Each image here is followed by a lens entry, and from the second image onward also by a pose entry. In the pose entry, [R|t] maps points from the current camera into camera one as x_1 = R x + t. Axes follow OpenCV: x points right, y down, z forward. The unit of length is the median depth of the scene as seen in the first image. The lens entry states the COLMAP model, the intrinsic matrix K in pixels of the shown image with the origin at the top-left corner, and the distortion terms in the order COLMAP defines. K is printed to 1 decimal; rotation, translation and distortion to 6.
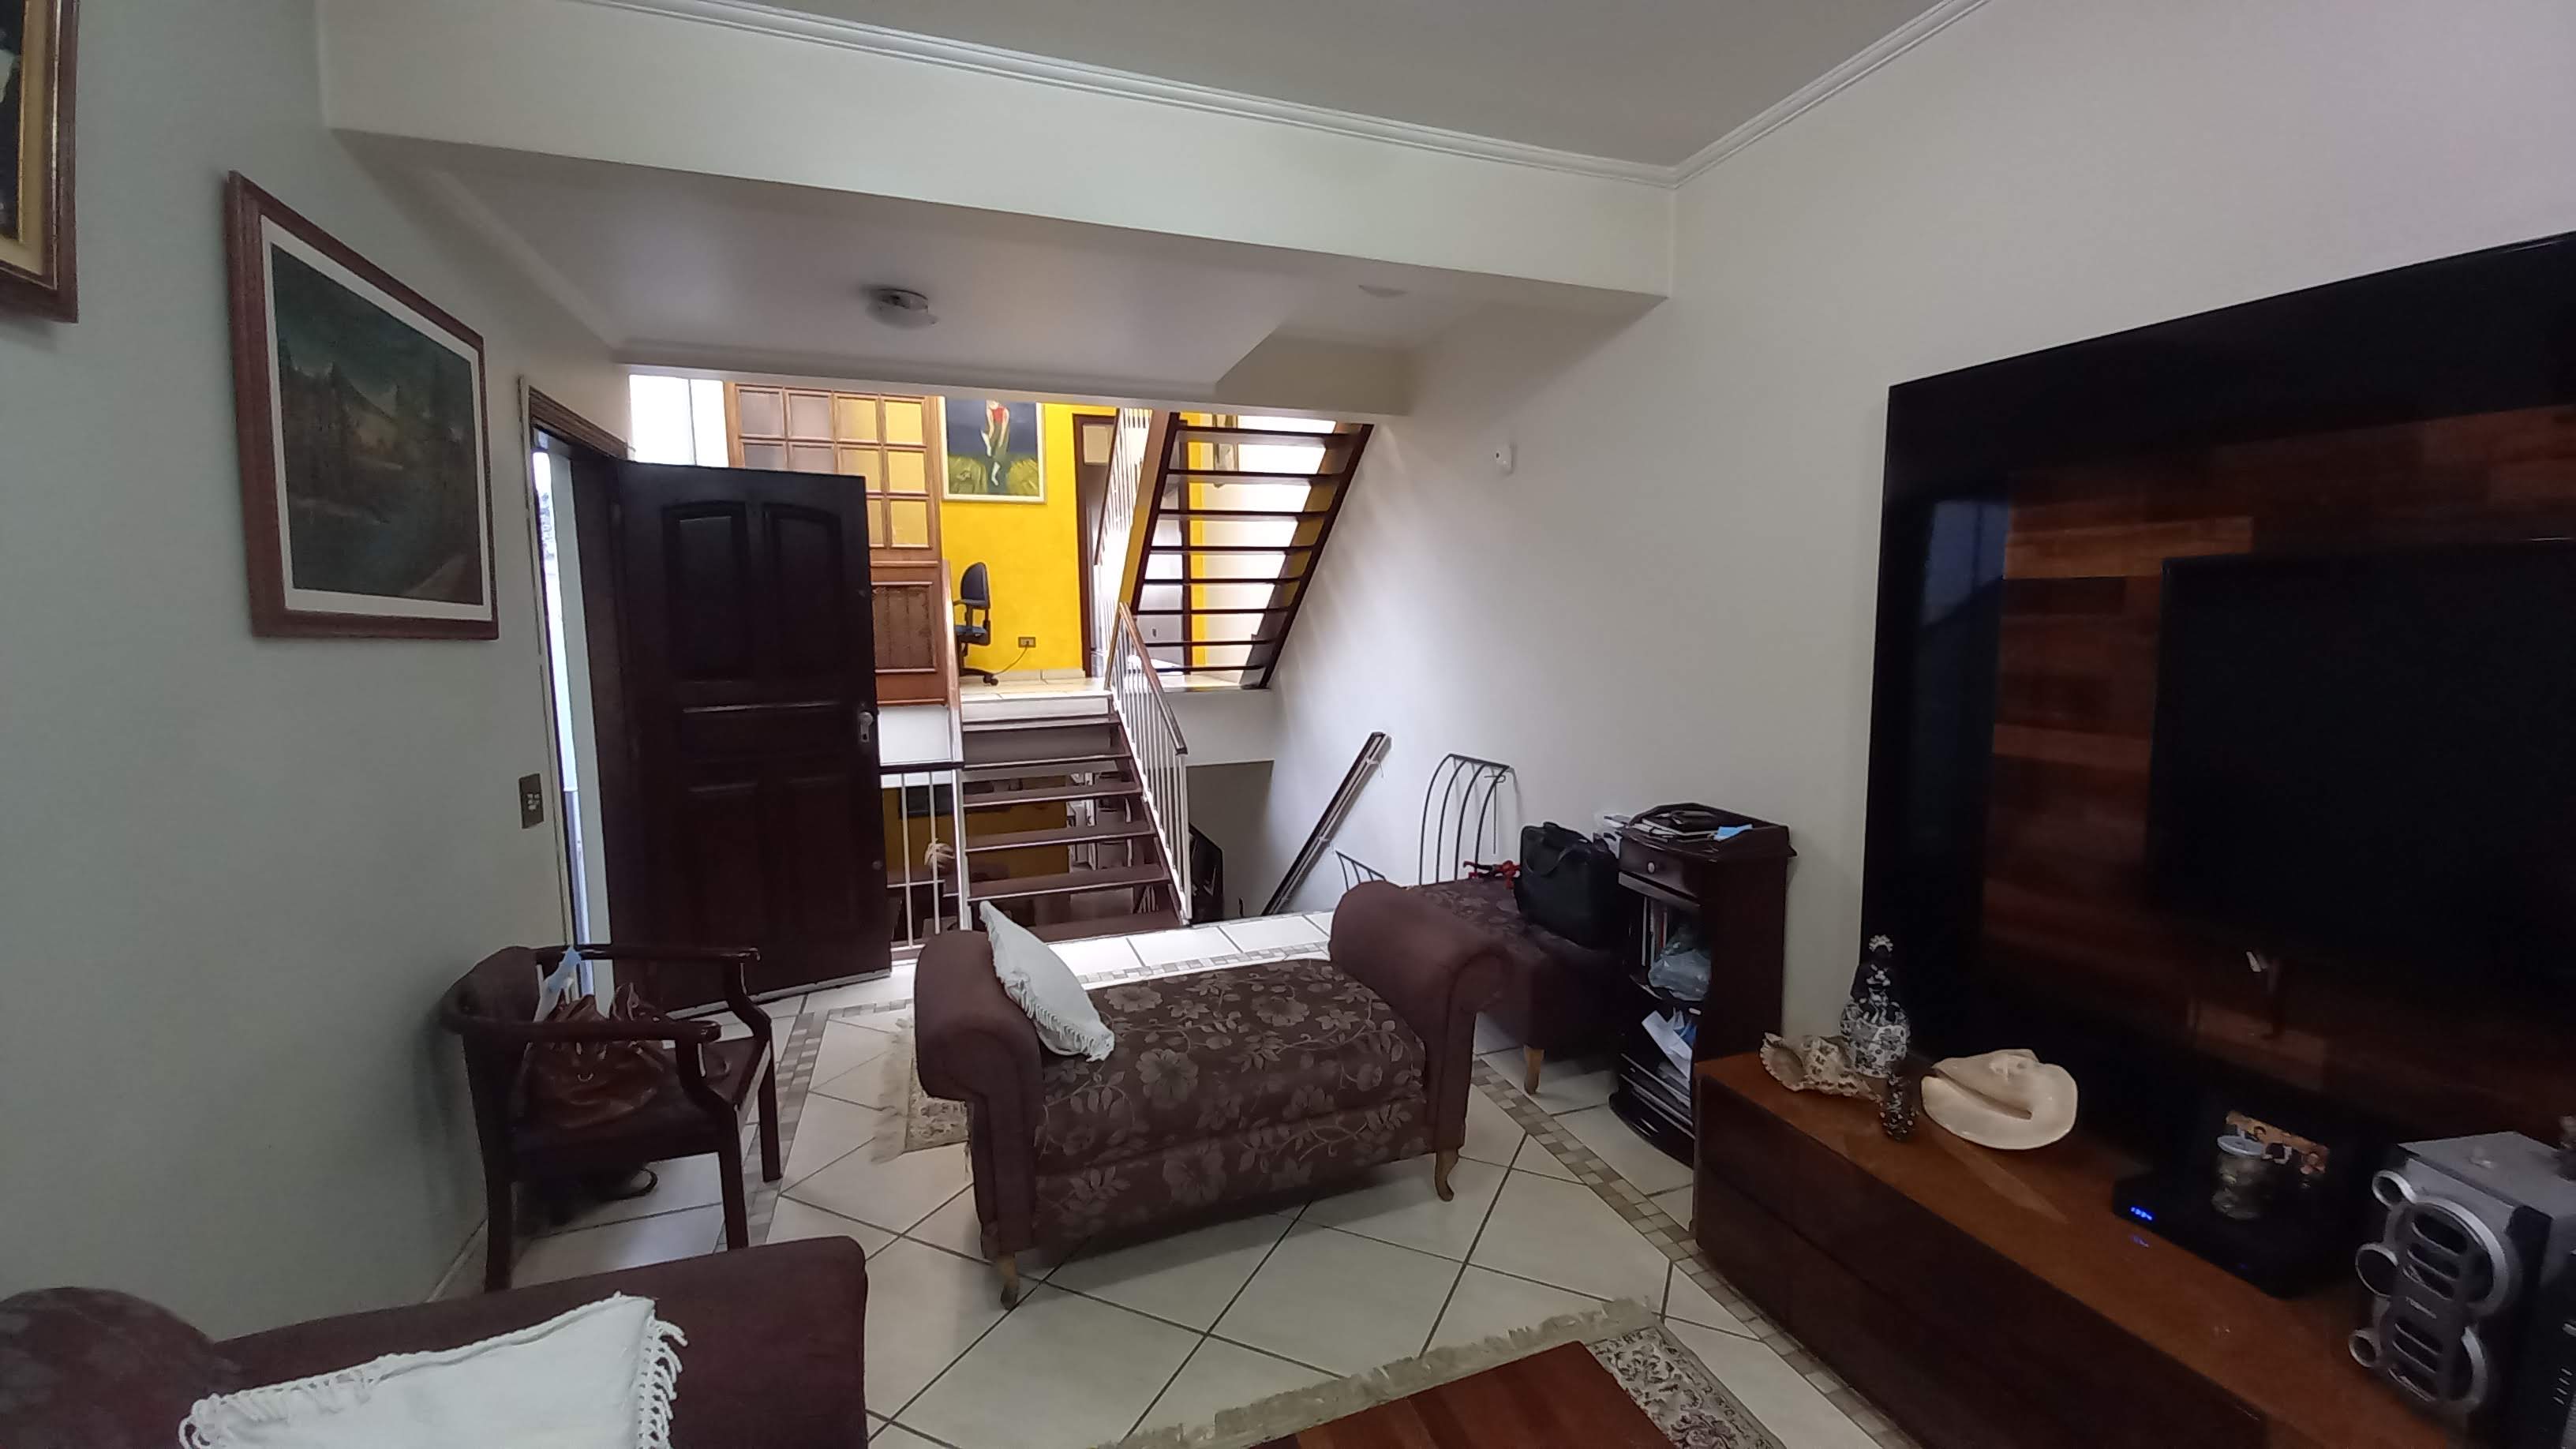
lens RADIAL K [[998.0, 0, 1307.6], [0, 998.0, 728.6], [0, 0, 1]] dist [-0.000299, -0.012340]
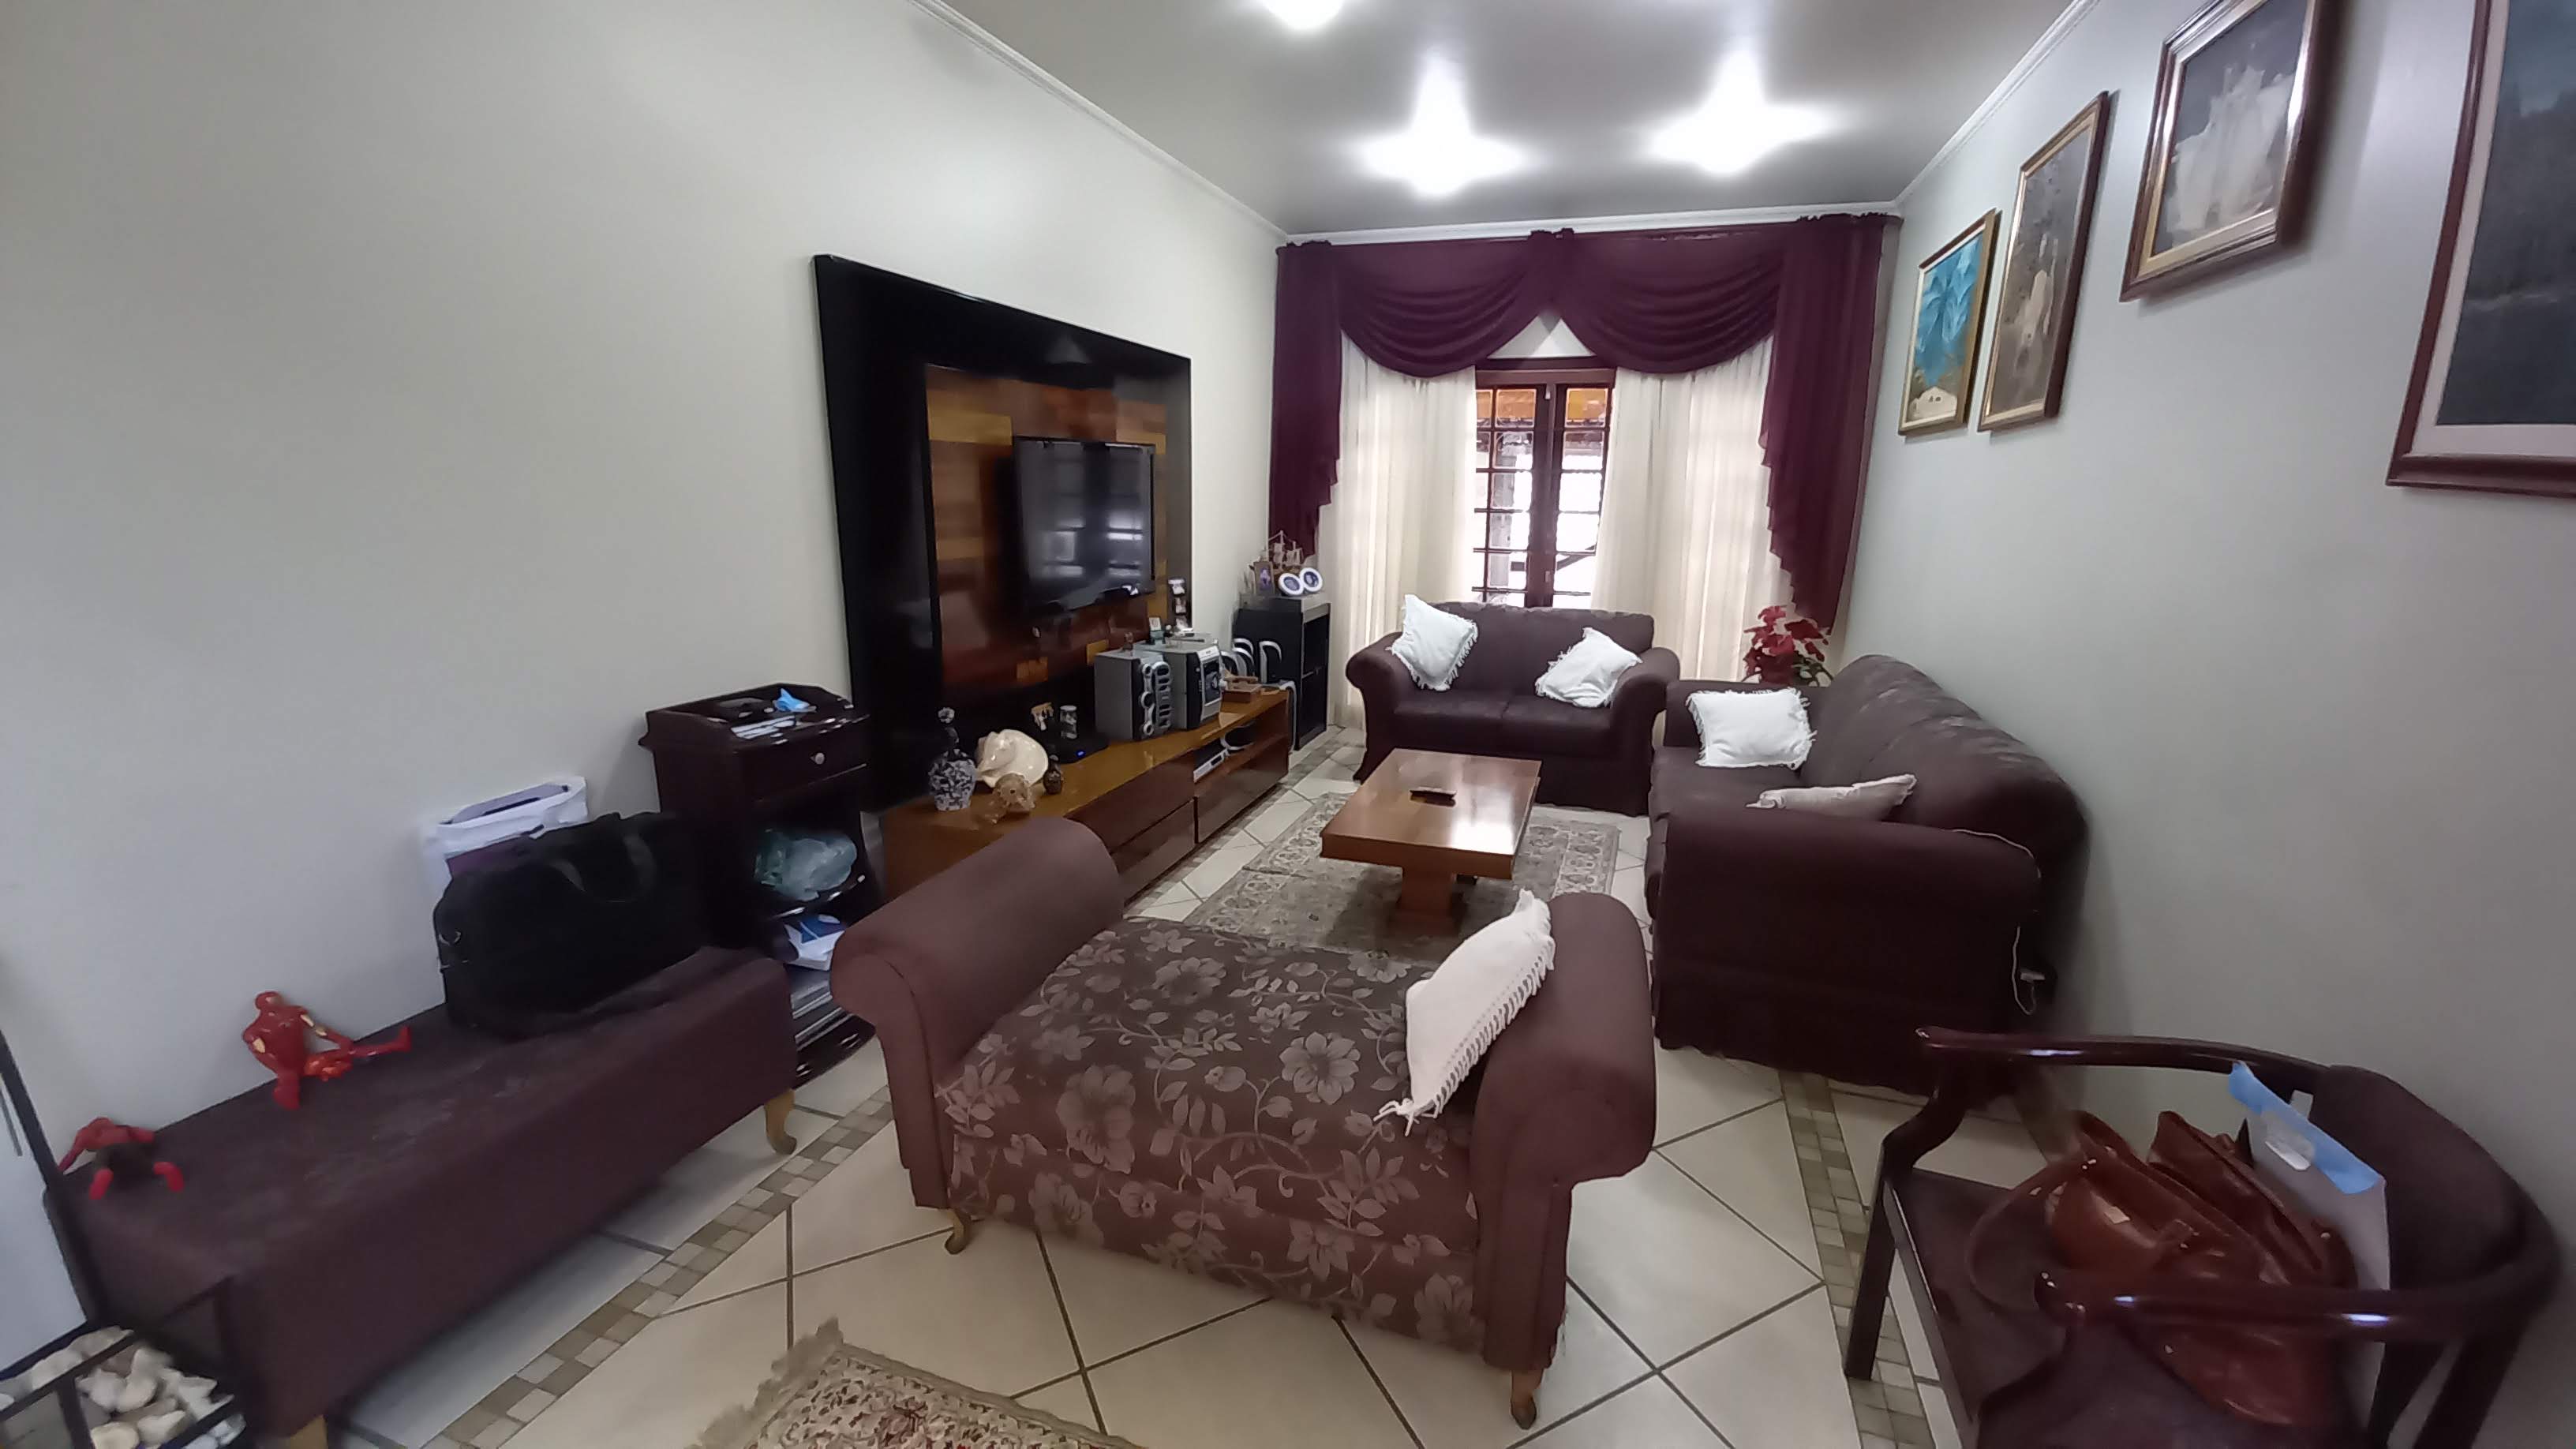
lens RADIAL K [[998.0, 0, 1307.6], [0, 998.0, 728.6], [0, 0, 1]] dist [-0.000299, -0.012340]
pose [[-0.783080, -0.152592, 0.602910, -0.538117], [0.066466, 0.943347, 0.325083, -0.148254], [-0.618359, 0.294640, -0.728574, 1.448925]]
